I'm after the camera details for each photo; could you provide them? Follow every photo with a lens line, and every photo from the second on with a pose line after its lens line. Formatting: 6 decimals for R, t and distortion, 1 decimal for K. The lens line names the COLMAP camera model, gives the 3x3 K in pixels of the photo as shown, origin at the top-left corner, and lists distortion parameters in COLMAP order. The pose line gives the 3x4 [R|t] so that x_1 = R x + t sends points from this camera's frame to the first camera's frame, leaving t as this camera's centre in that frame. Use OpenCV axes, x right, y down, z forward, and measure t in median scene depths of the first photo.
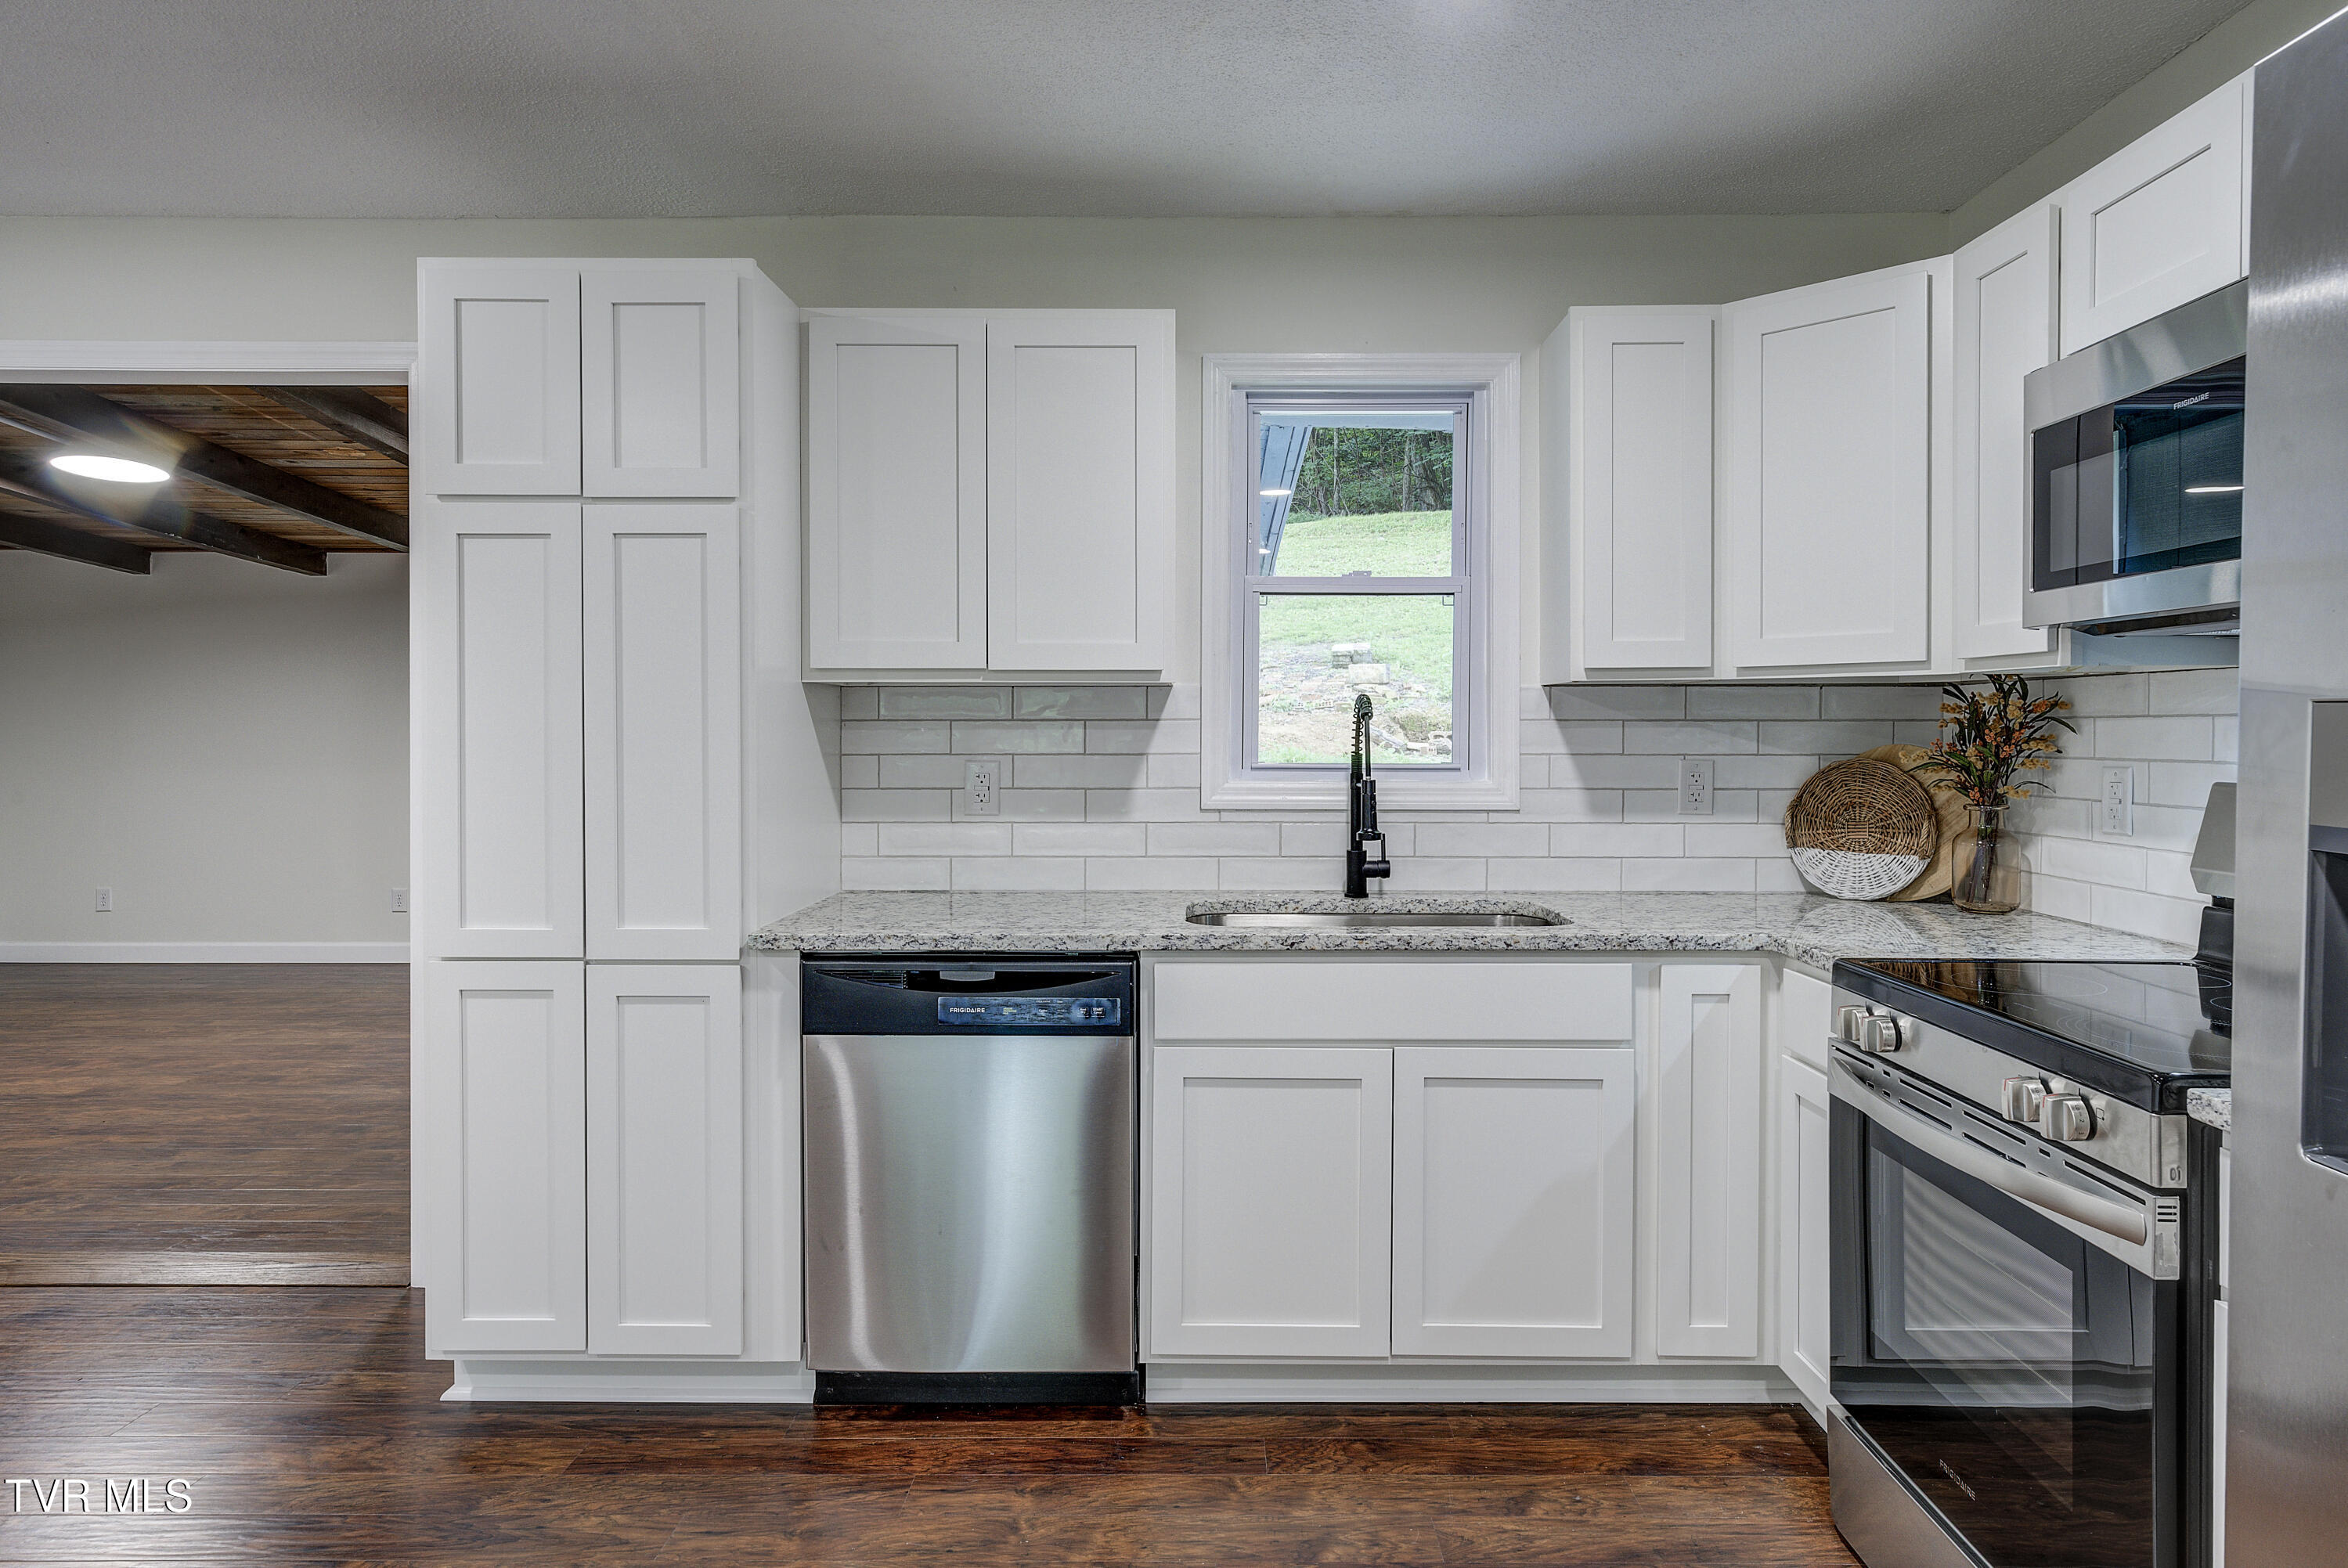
lens RADIAL K [[1349.6, 0, 1191.0], [0, 1349.6, 745.6], [0, 0, 1]] dist [0.006282, 0.000976]
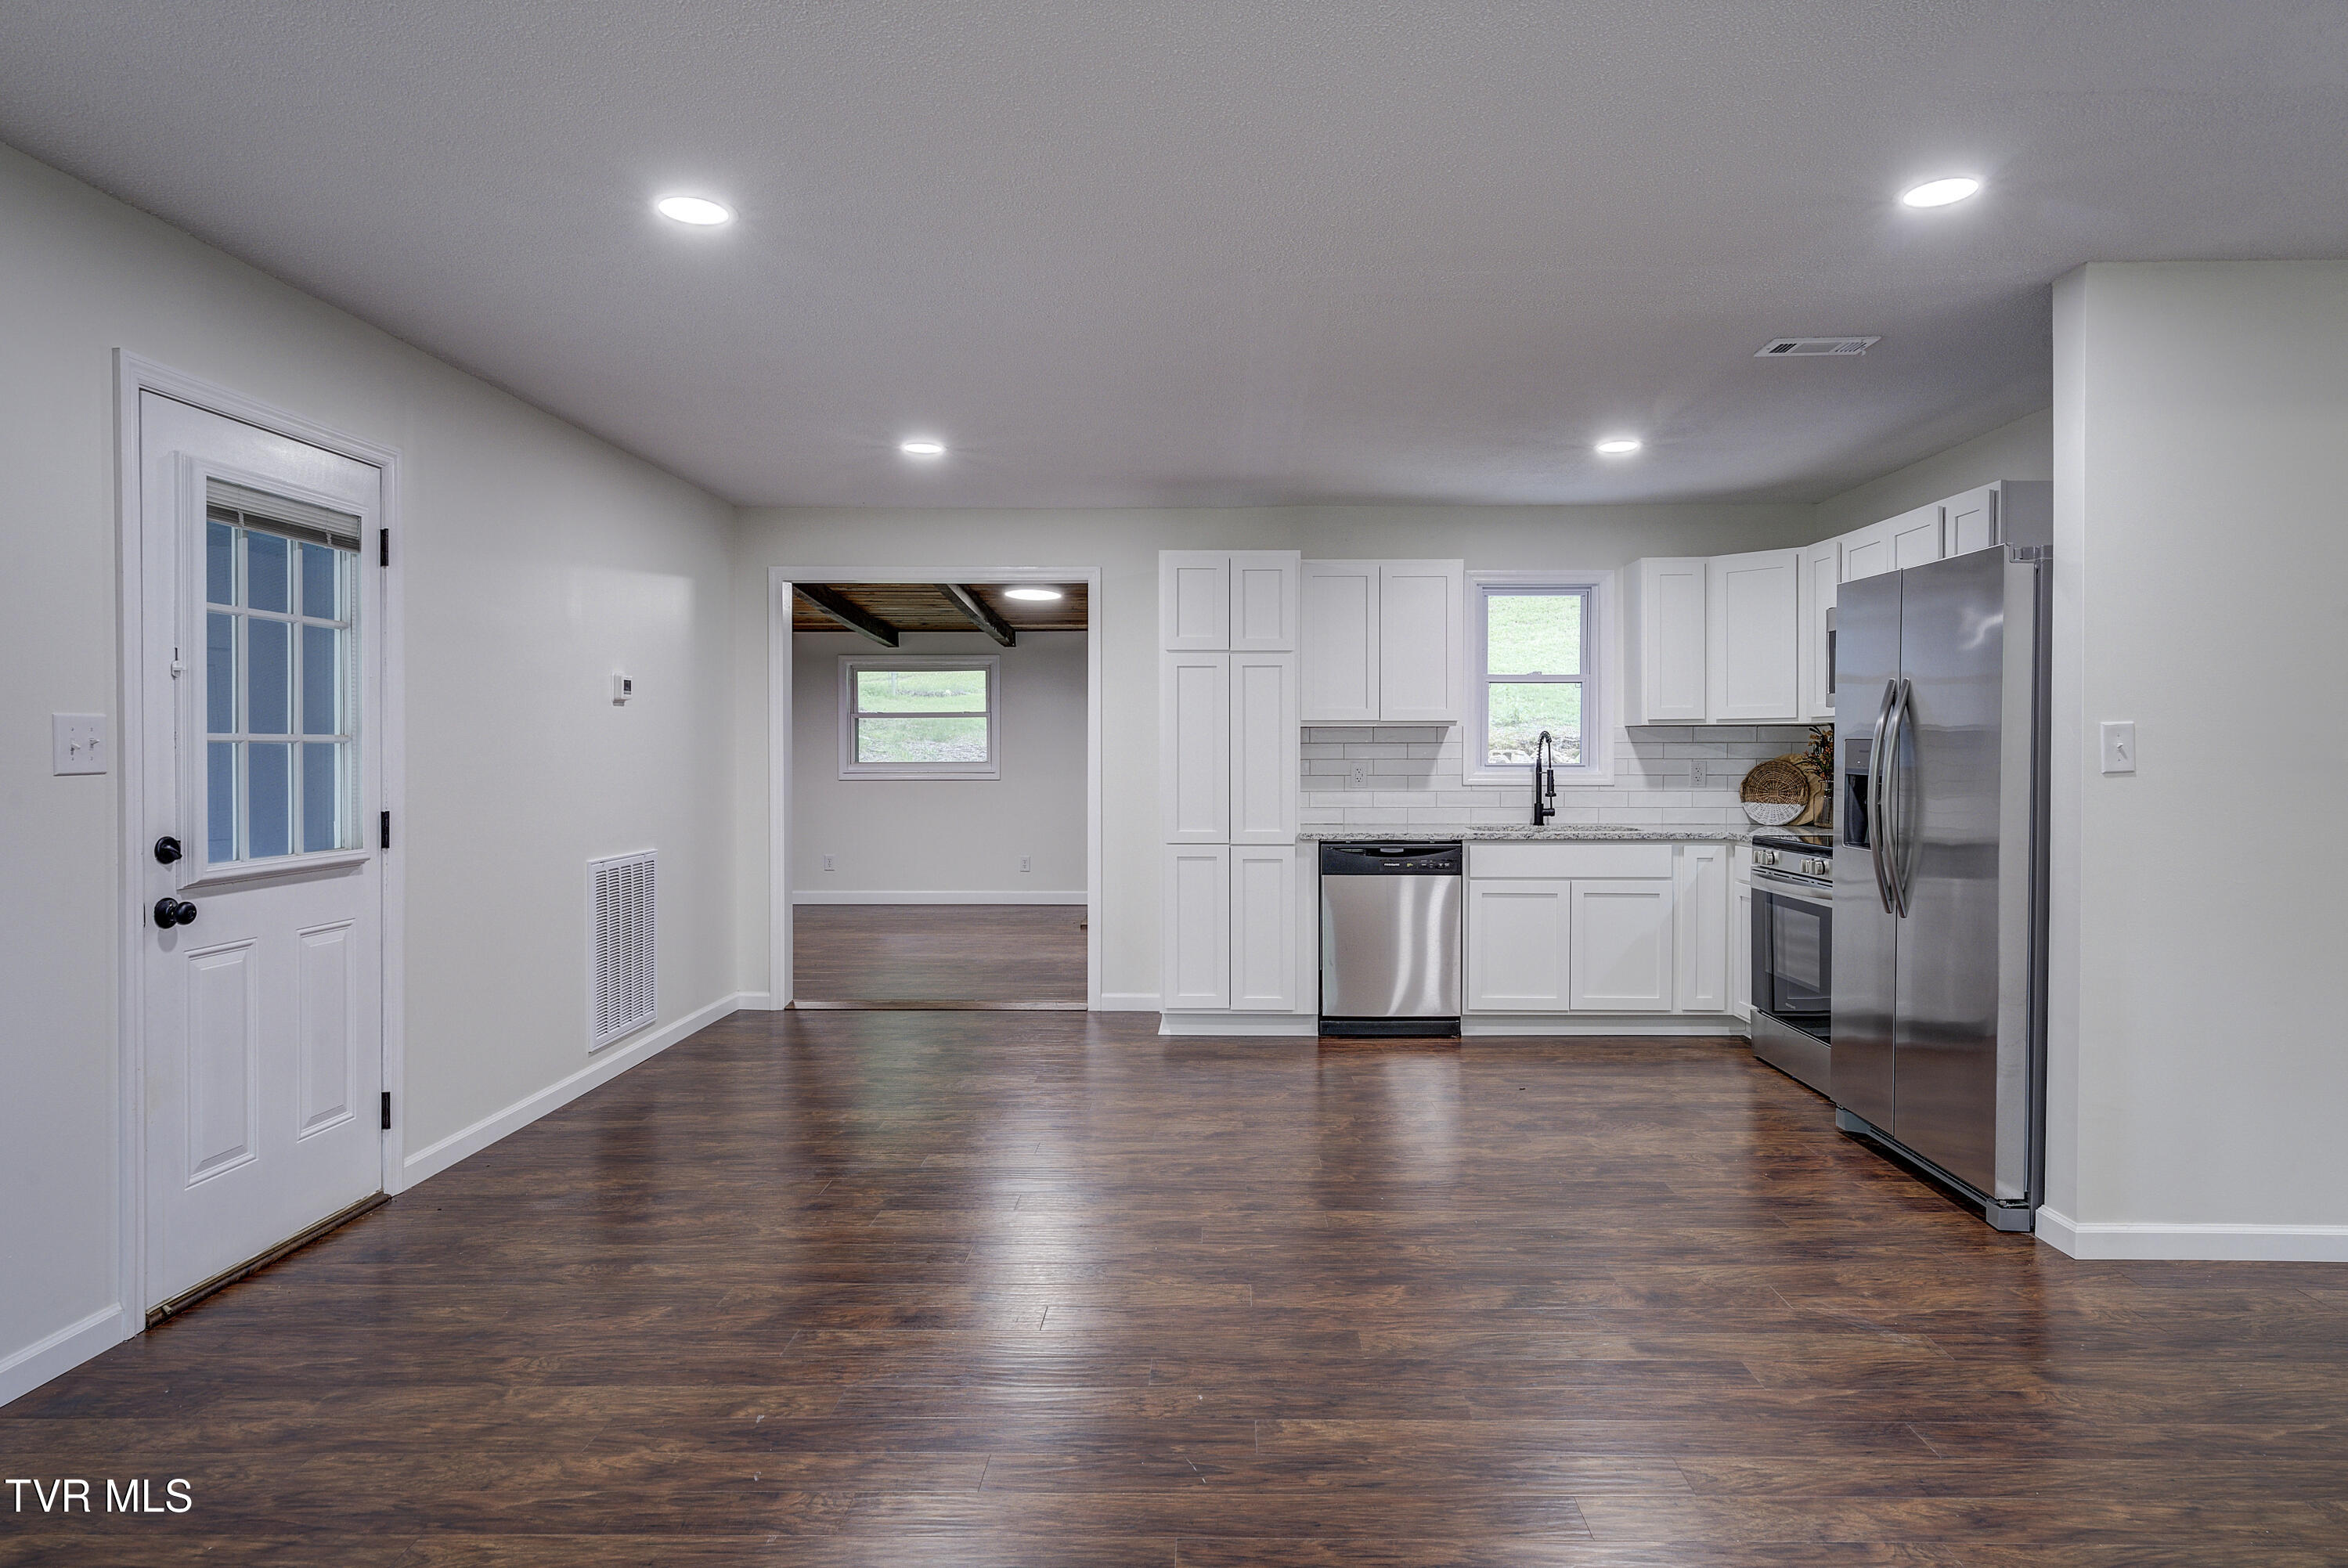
lens RADIAL K [[1258.5, 0, 1195.8], [0, 1258.5, 764.4], [0, 0, 1]] dist [-0.009932, -0.001867]
pose [[0.999834, -0.001211, -0.018189, -0.420023], [0.001242, 0.999998, 0.001660, 0.012847], [0.018187, -0.001682, 0.999833, -1.094664]]
